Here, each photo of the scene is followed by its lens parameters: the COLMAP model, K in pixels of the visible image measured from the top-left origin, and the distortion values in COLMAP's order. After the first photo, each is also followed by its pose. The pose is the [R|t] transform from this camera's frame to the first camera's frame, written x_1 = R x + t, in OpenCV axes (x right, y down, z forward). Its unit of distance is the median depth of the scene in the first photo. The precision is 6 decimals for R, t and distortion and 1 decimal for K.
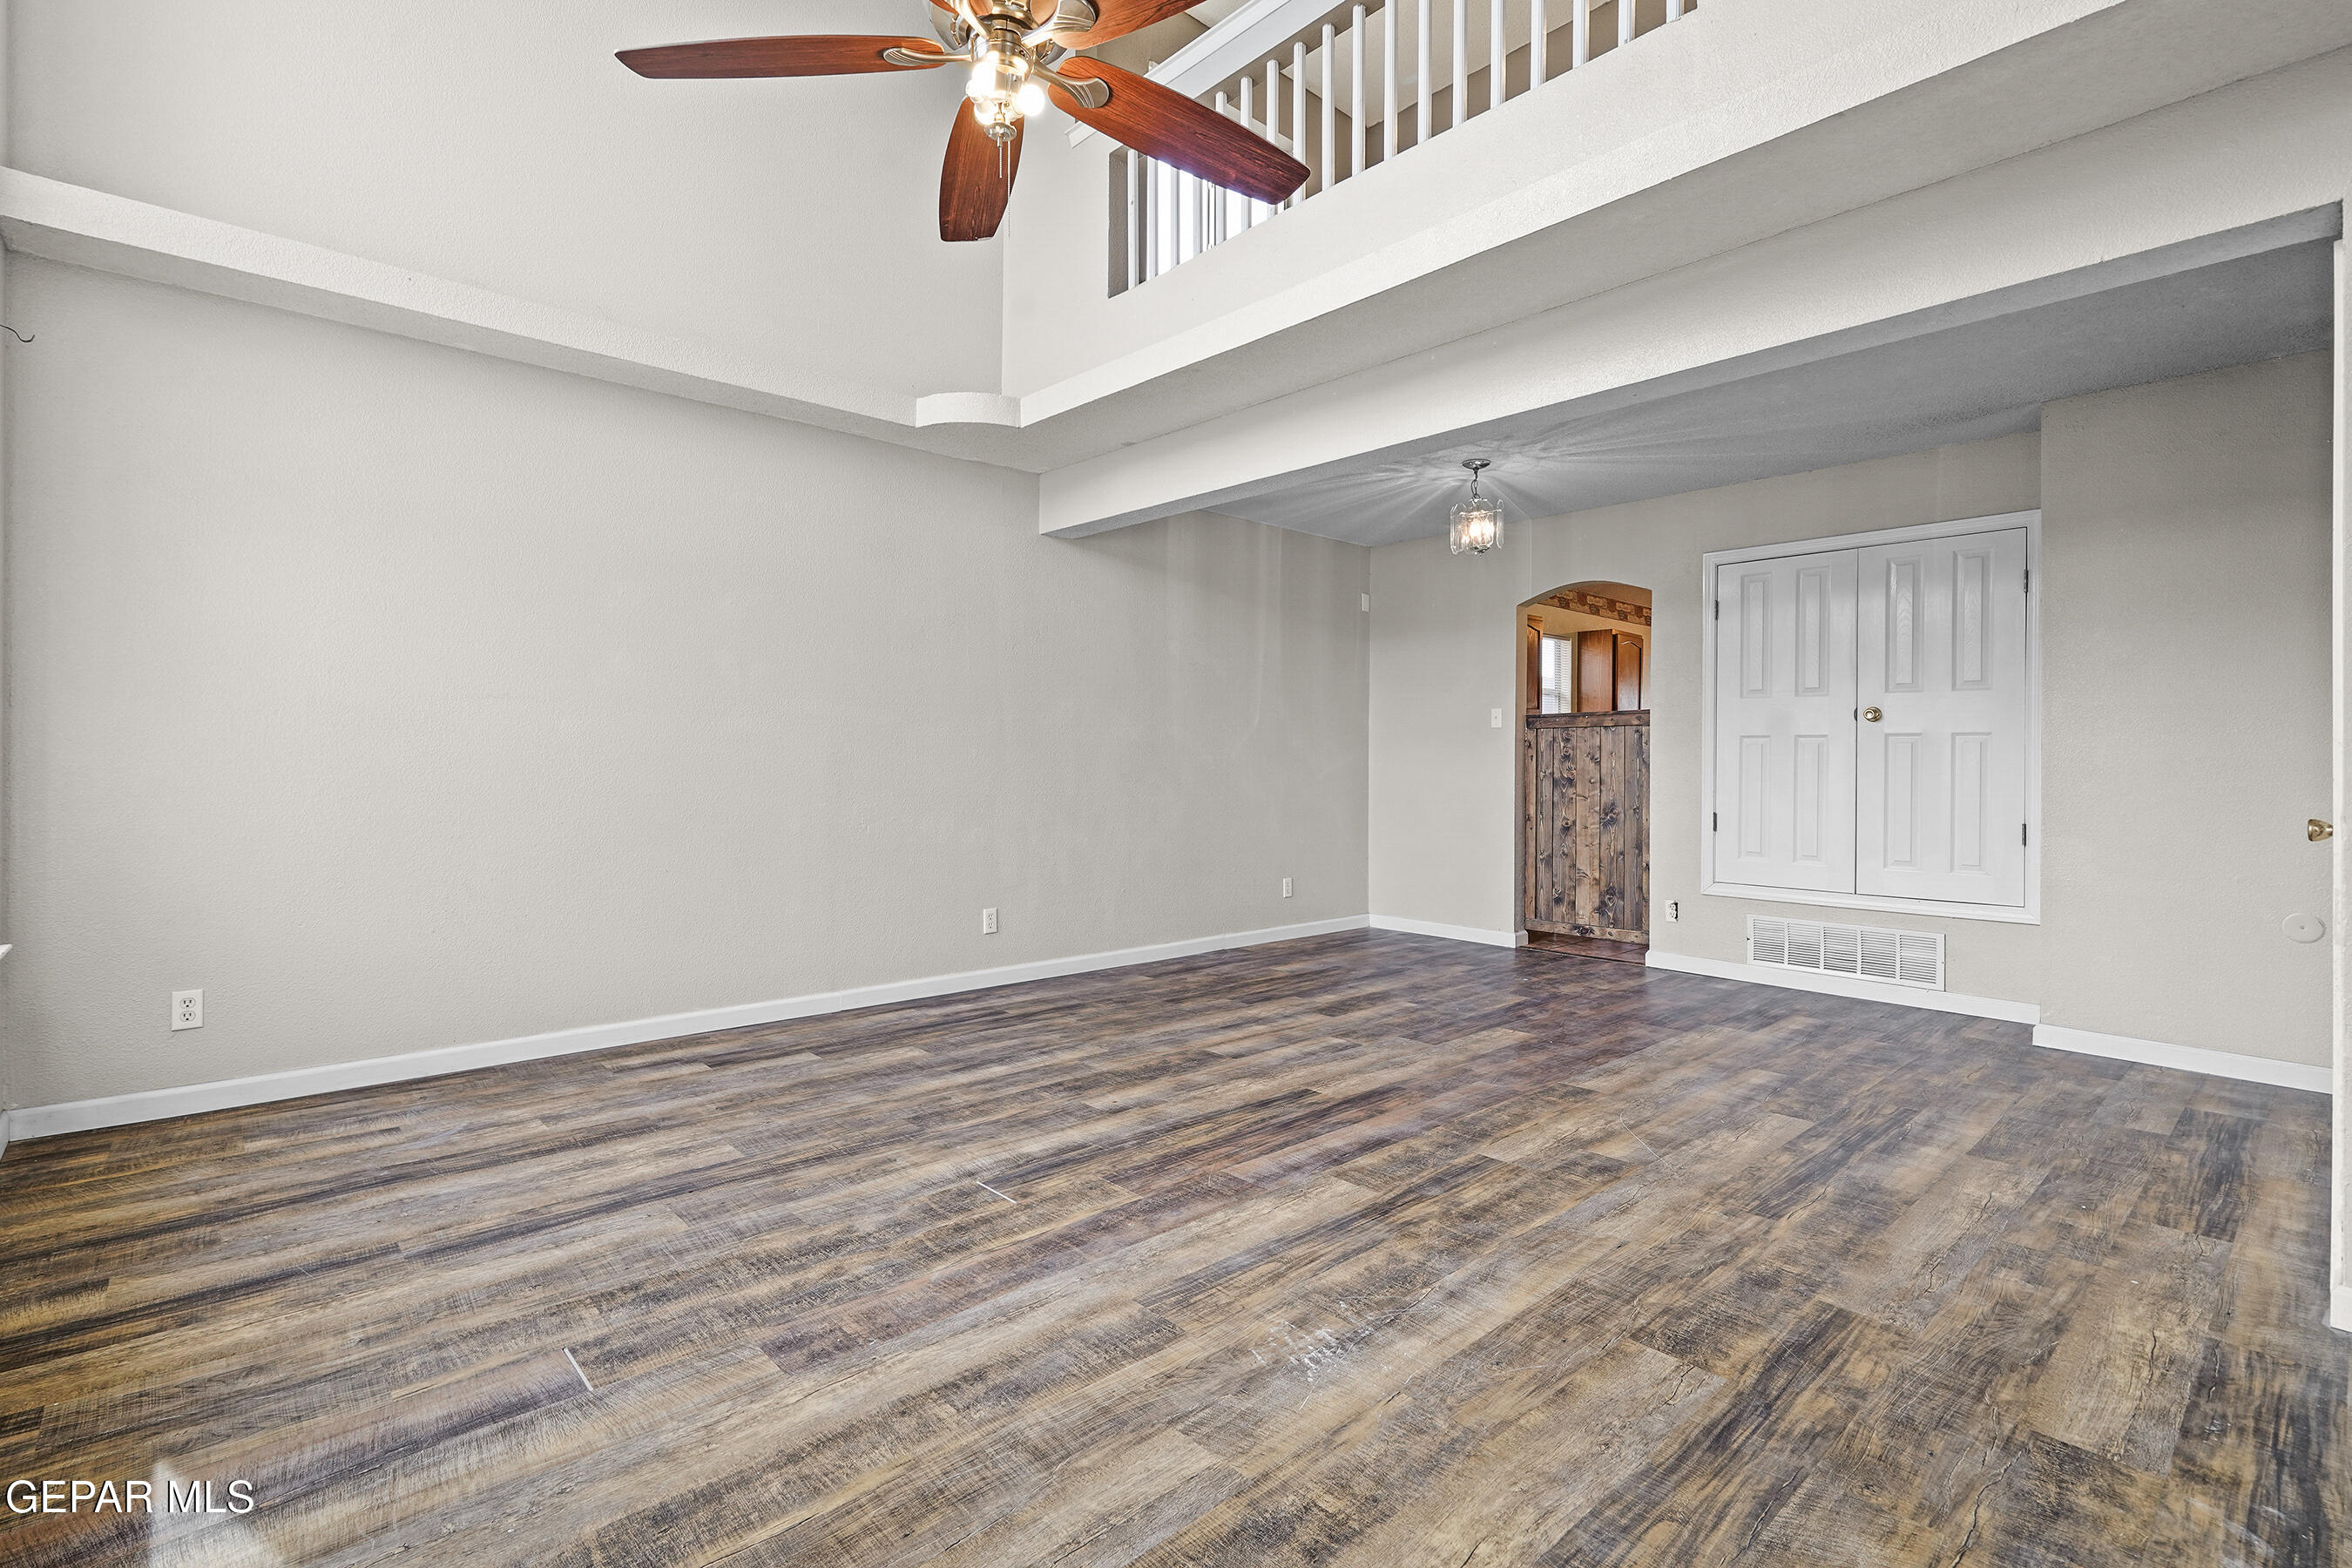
lens RADIAL K [[1081.6, 0, 1181.8], [0, 1081.6, 781.1], [0, 0, 1]] dist [-0.004119, 0.001549]
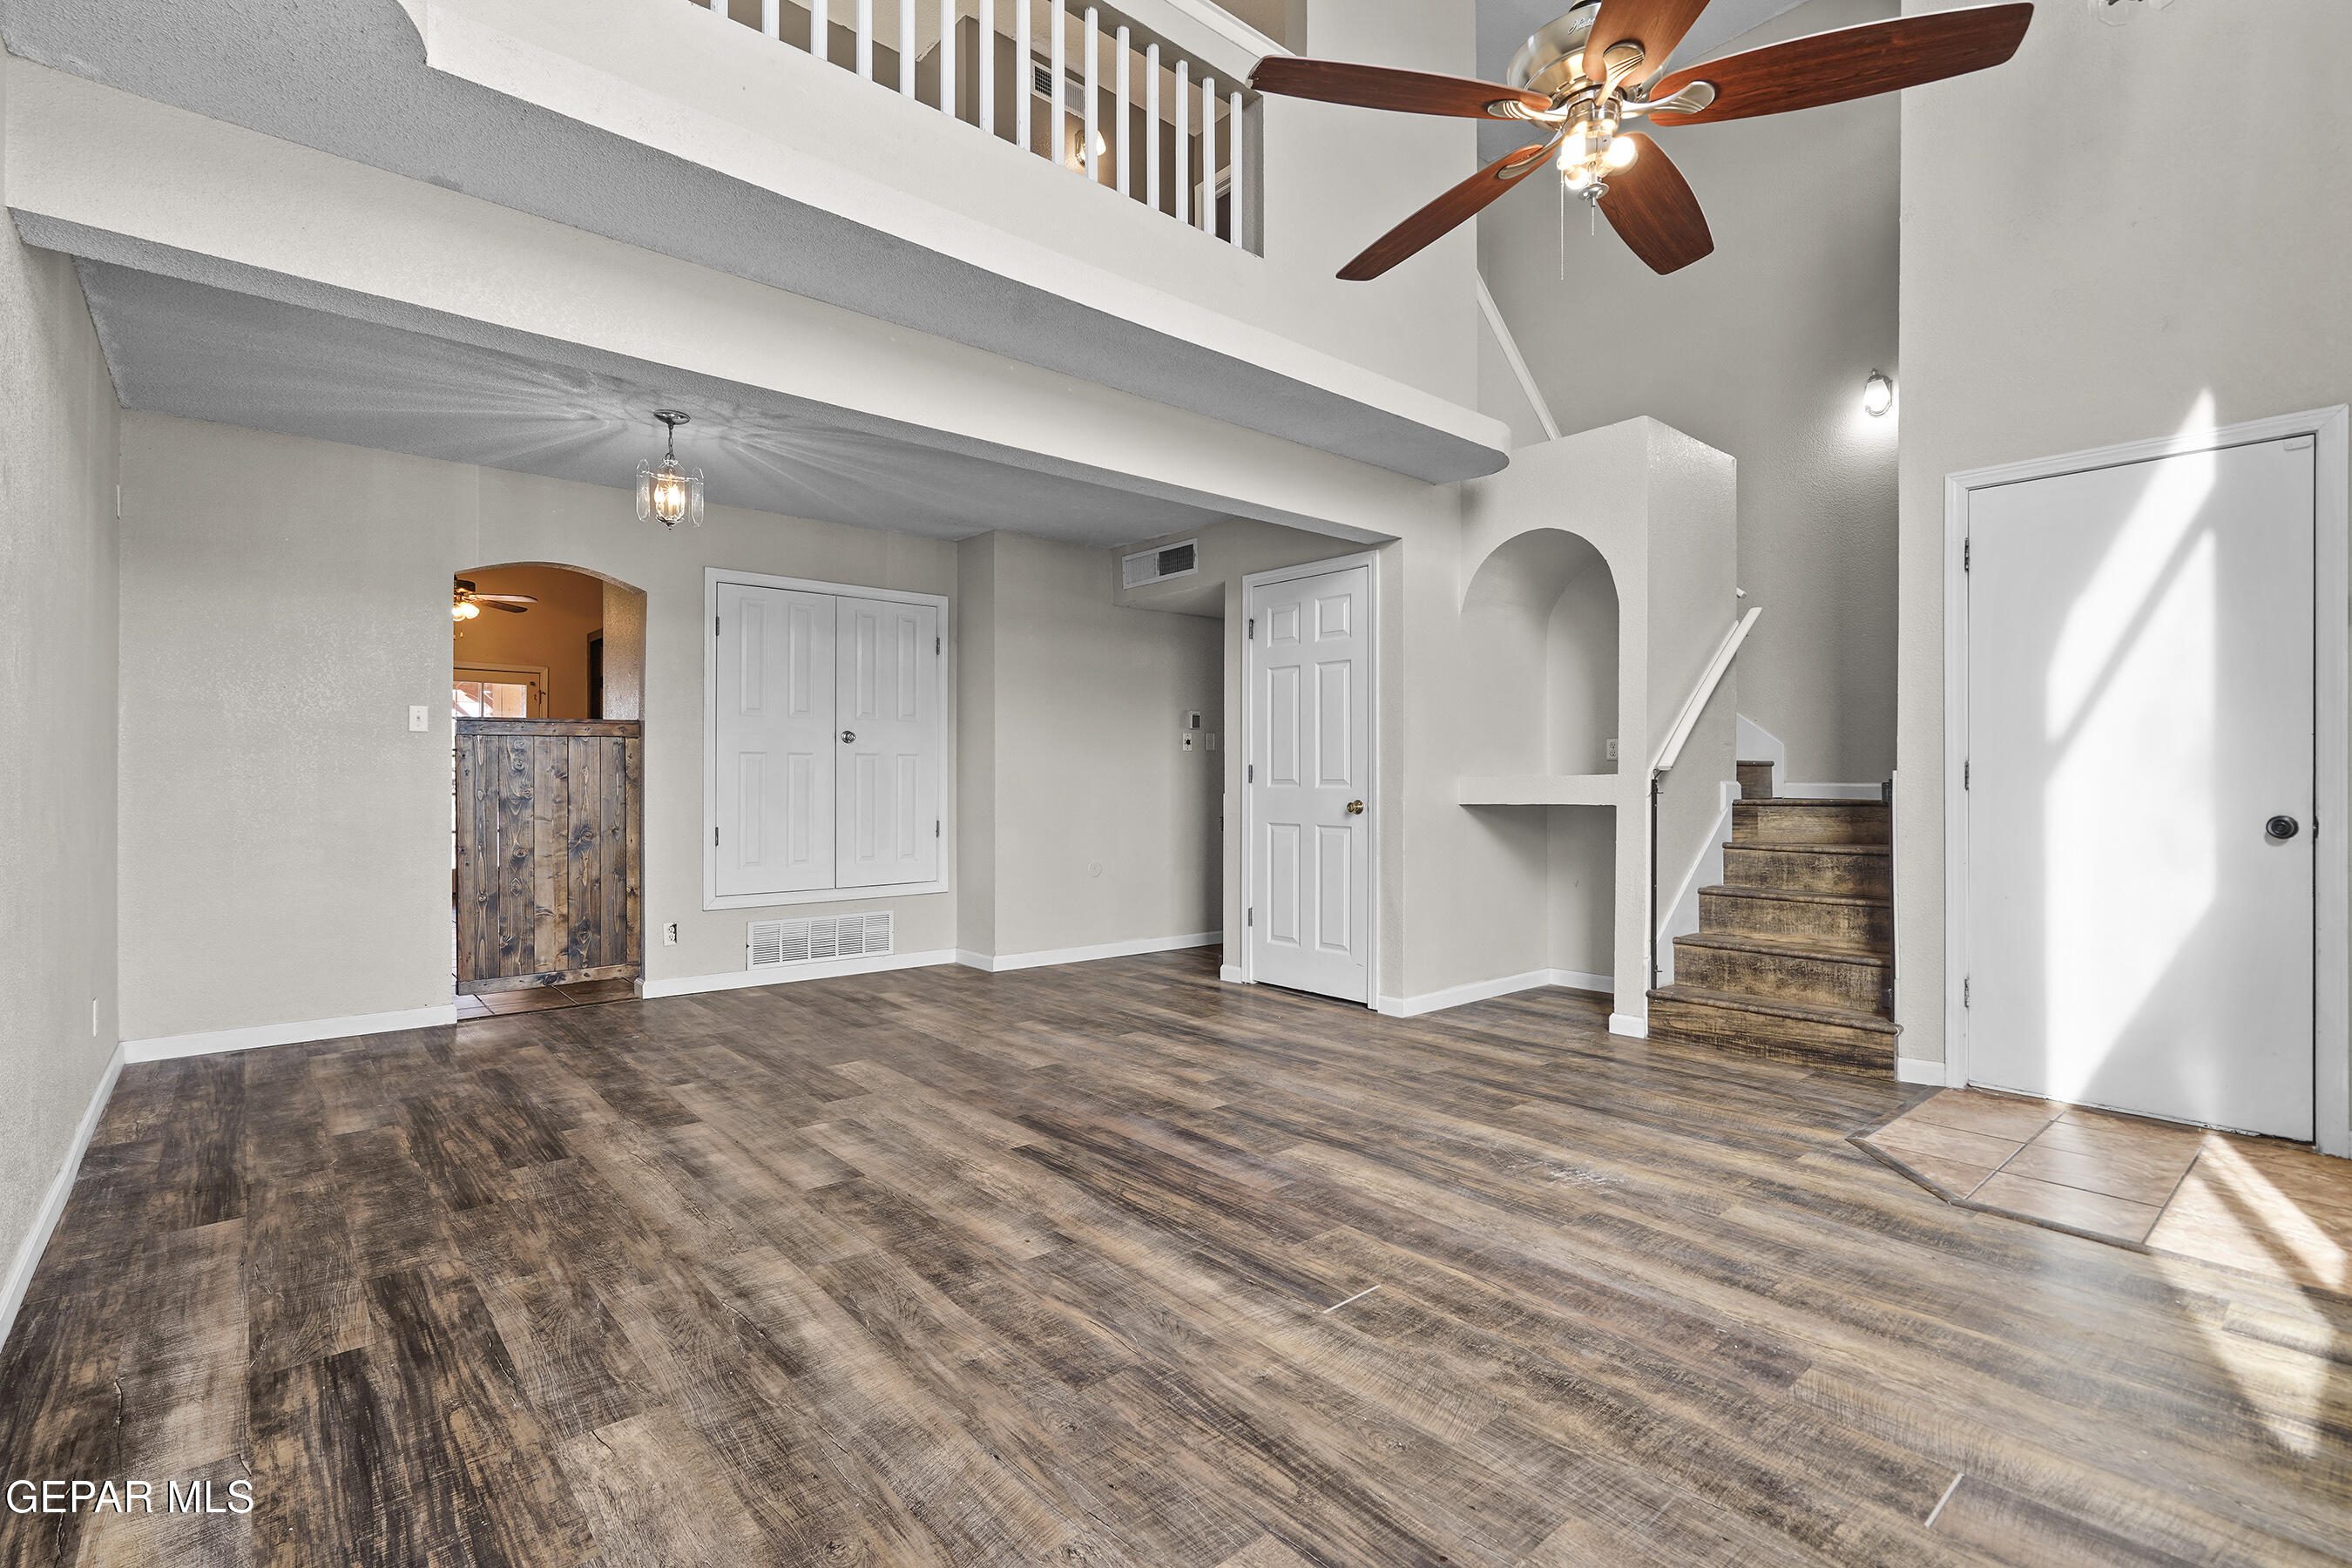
lens RADIAL K [[1081.6, 0, 1162.8], [0, 1081.6, 785.1], [0, 0, 1]] dist [-0.004119, 0.001549]
pose [[0.035222, -0.010701, 0.999322, -0.969040], [0.018637, 0.999776, 0.010049, -0.024474], [-0.999206, 0.018271, 0.035414, 1.072276]]
